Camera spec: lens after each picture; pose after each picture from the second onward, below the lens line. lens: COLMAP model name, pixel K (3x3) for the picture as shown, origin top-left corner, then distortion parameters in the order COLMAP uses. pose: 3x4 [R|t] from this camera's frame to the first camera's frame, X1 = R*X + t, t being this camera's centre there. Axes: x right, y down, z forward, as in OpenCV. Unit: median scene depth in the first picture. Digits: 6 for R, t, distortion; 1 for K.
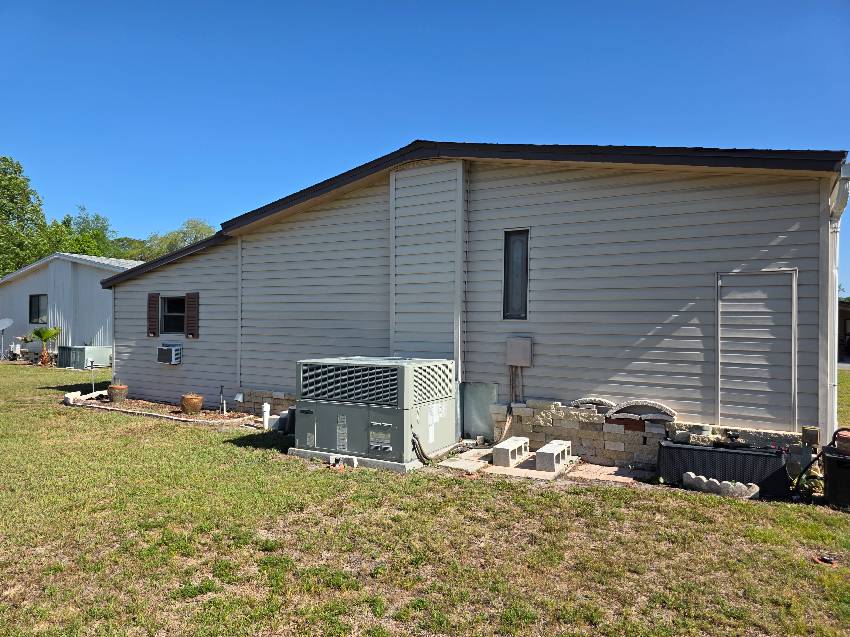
lens RADIAL K [[564.2, 0, 426.2], [0, 564.2, 314.0], [0, 0, 1]] dist [0.051951, -0.054898]
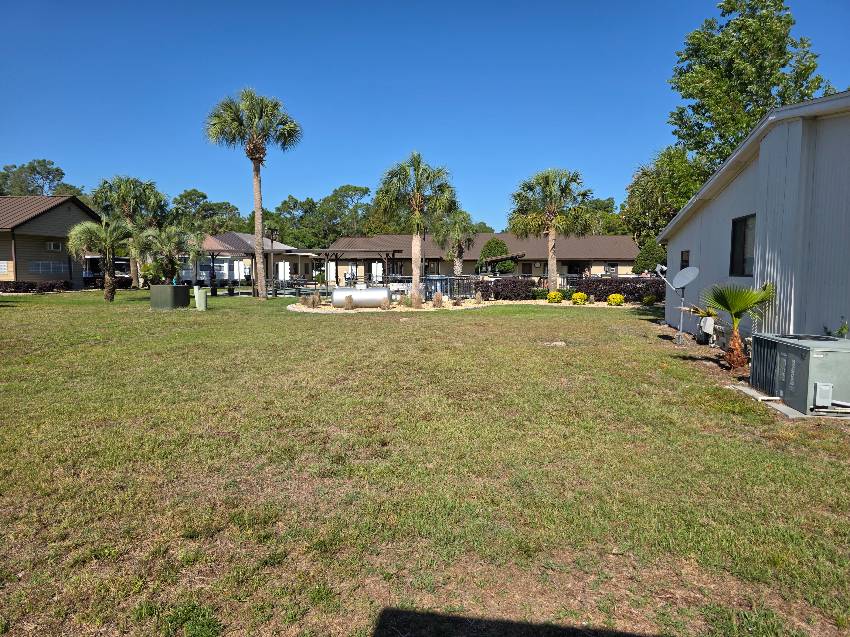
lens RADIAL K [[564.2, 0, 426.2], [0, 564.2, 314.0], [0, 0, 1]] dist [0.051951, -0.054898]
pose [[0.341293, 0.060395, -0.938015, -0.990536], [0.016848, 0.997380, 0.070348, 0.033718], [0.939806, -0.039813, 0.339381, 1.839369]]
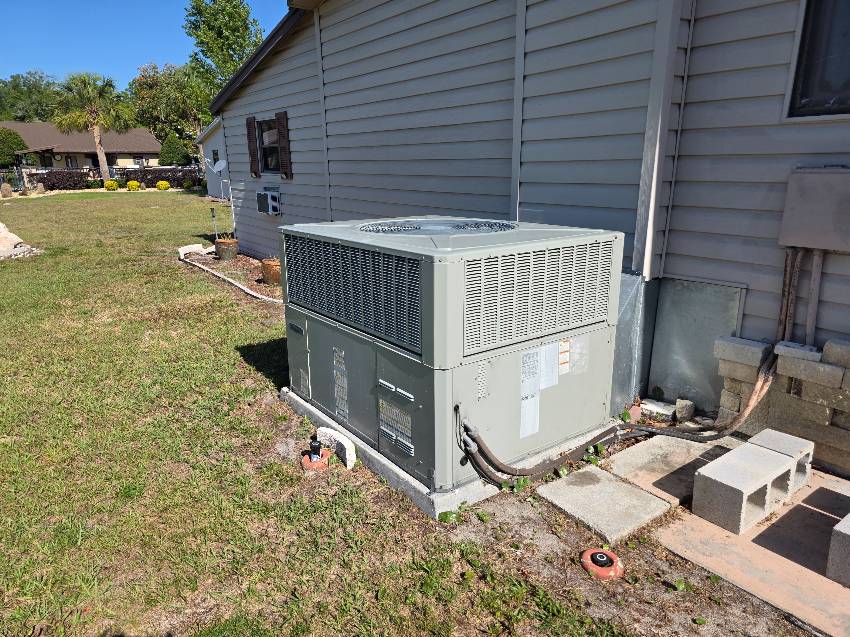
lens RADIAL K [[569.8, 0, 416.0], [0, 569.8, 322.2], [0, 0, 1]] dist [0.051686, -0.037753]
pose [[0.905046, 0.092064, -0.415231, 0.093459], [0.031253, 0.959257, 0.280802, 0.025475], [0.424165, -0.267116, 0.865294, 0.580204]]
